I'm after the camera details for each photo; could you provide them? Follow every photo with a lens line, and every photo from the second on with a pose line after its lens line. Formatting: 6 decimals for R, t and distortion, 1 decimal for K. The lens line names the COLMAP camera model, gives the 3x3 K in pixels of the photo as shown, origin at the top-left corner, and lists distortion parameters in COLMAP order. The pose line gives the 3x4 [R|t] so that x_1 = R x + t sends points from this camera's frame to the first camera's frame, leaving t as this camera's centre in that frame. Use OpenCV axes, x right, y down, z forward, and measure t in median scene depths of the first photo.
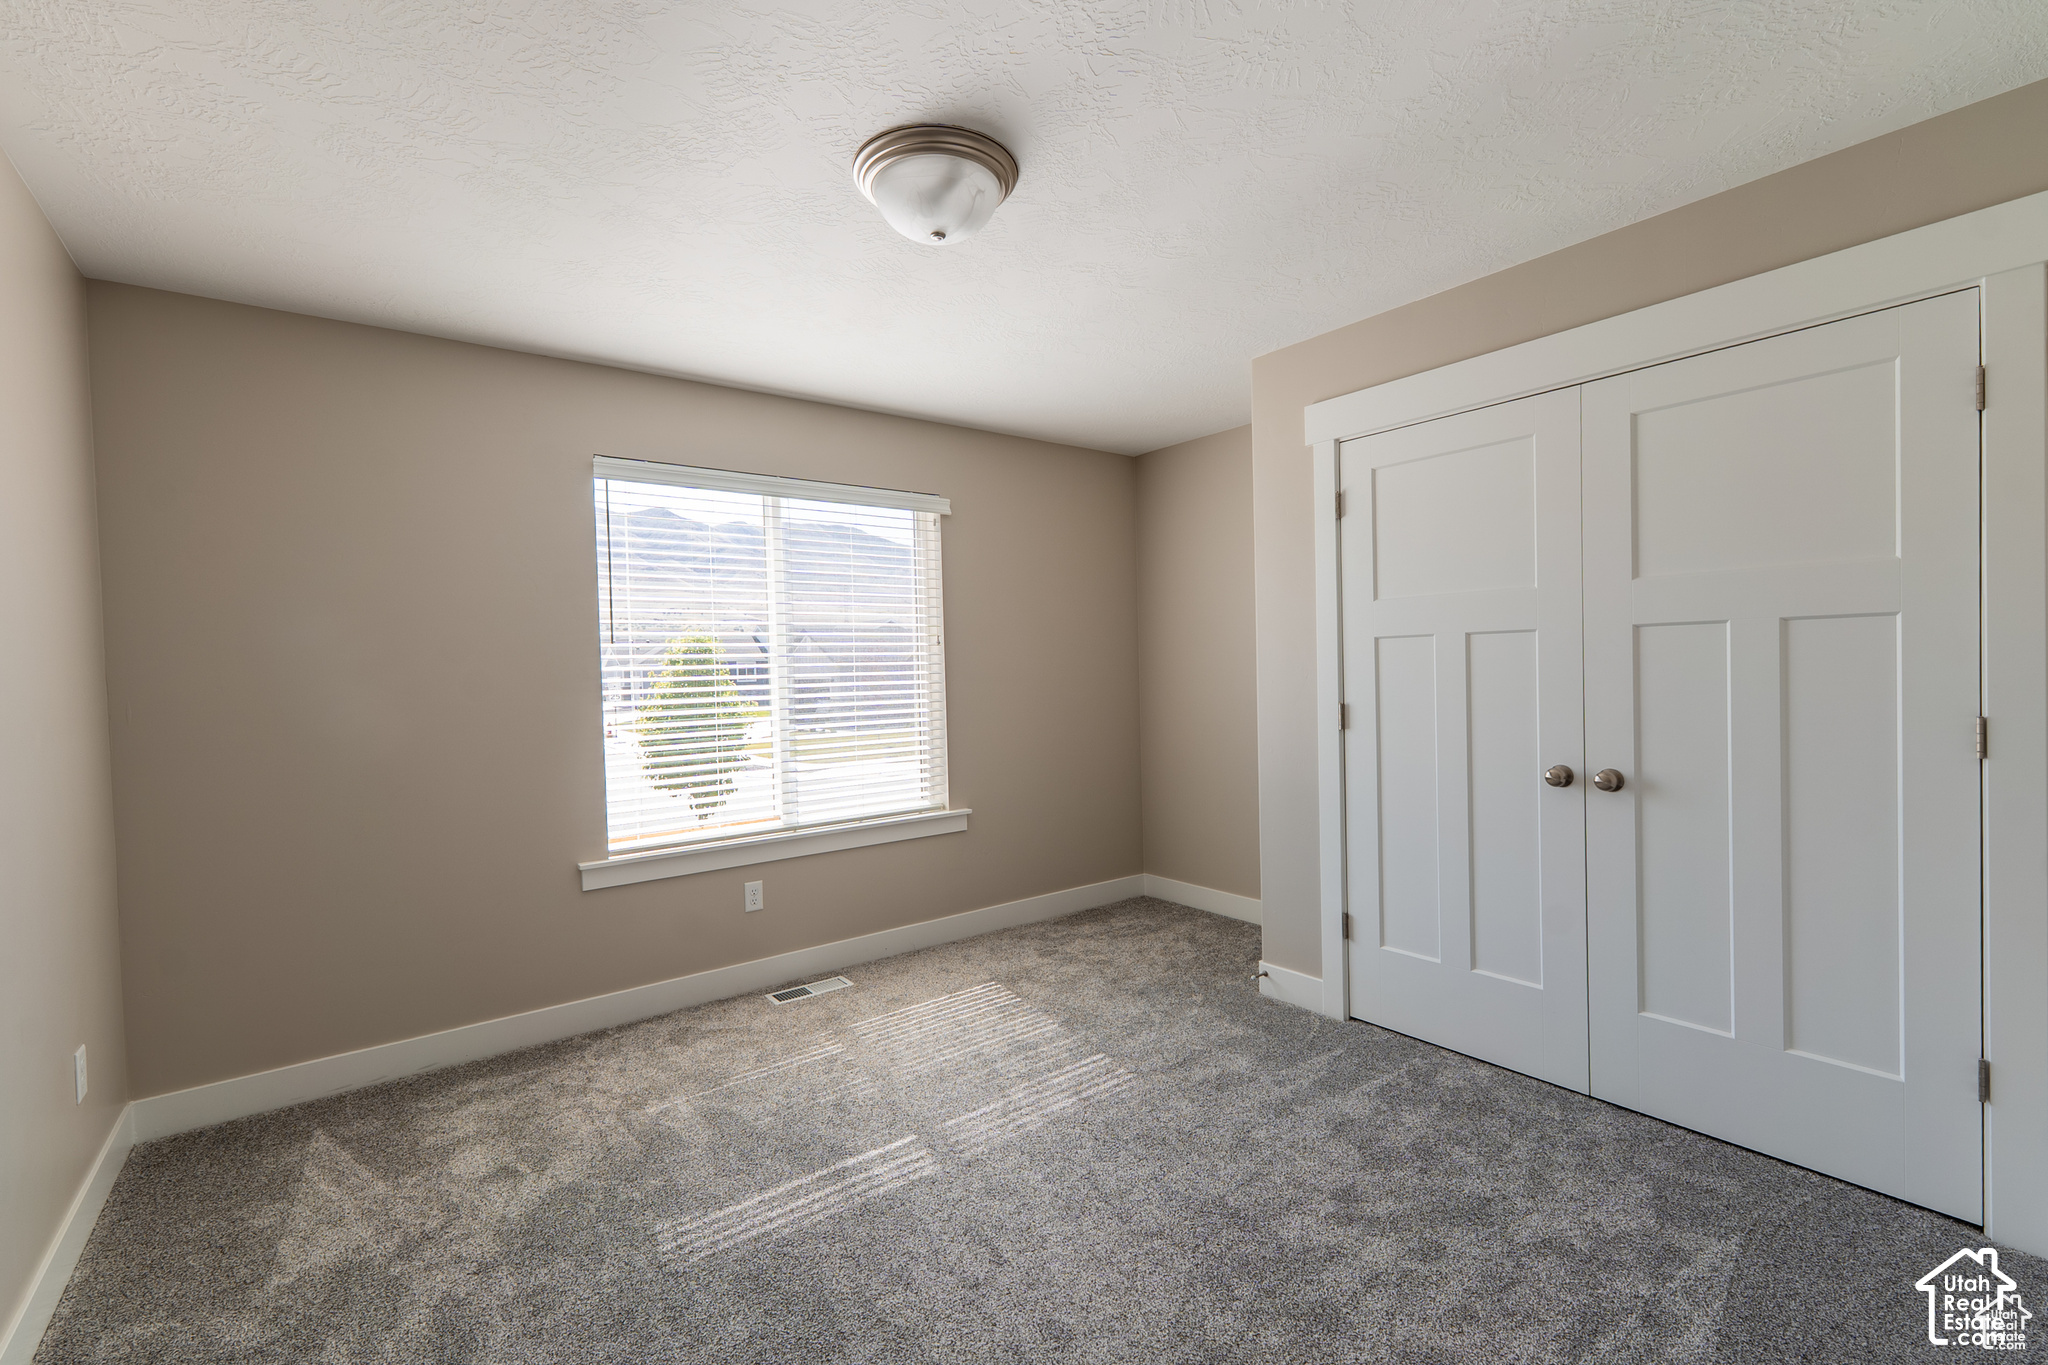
lens RADIAL K [[855.1, 0, 1027.0], [0, 855.1, 677.7], [0, 0, 1]] dist [0.001469, 0.000425]
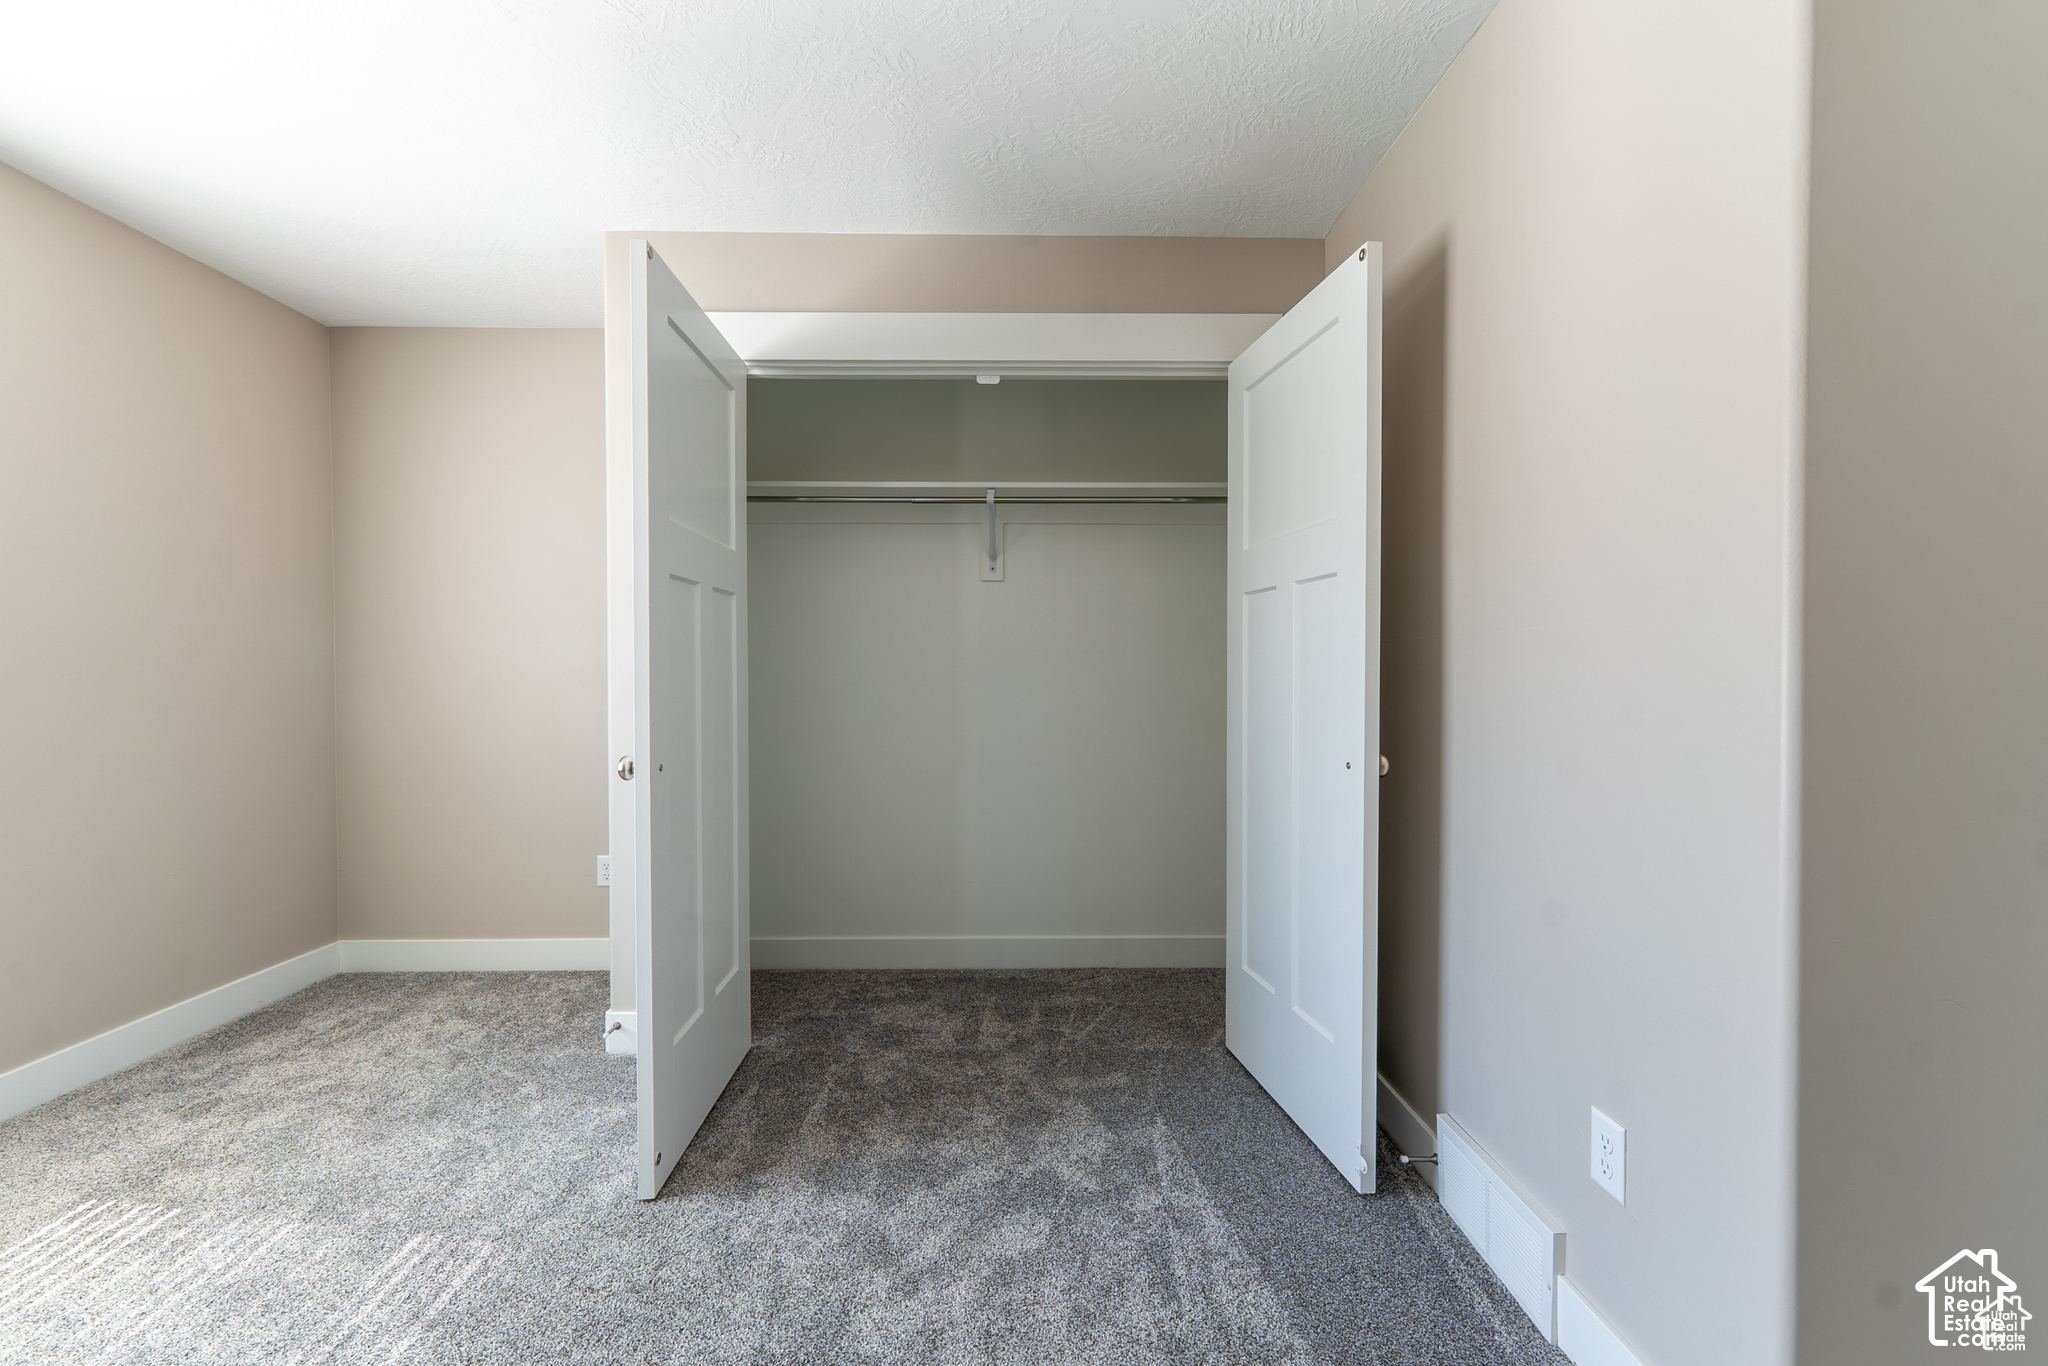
lens RADIAL K [[855.1, 0, 1009.6], [0, 855.1, 691.2], [0, 0, 1]] dist [0.001469, 0.000425]
pose [[0.612603, 0.003809, 0.790381, -0.108324], [-0.006693, 0.999978, 0.000369, 0.033696], [-0.790362, -0.005516, 0.612615, 0.216289]]
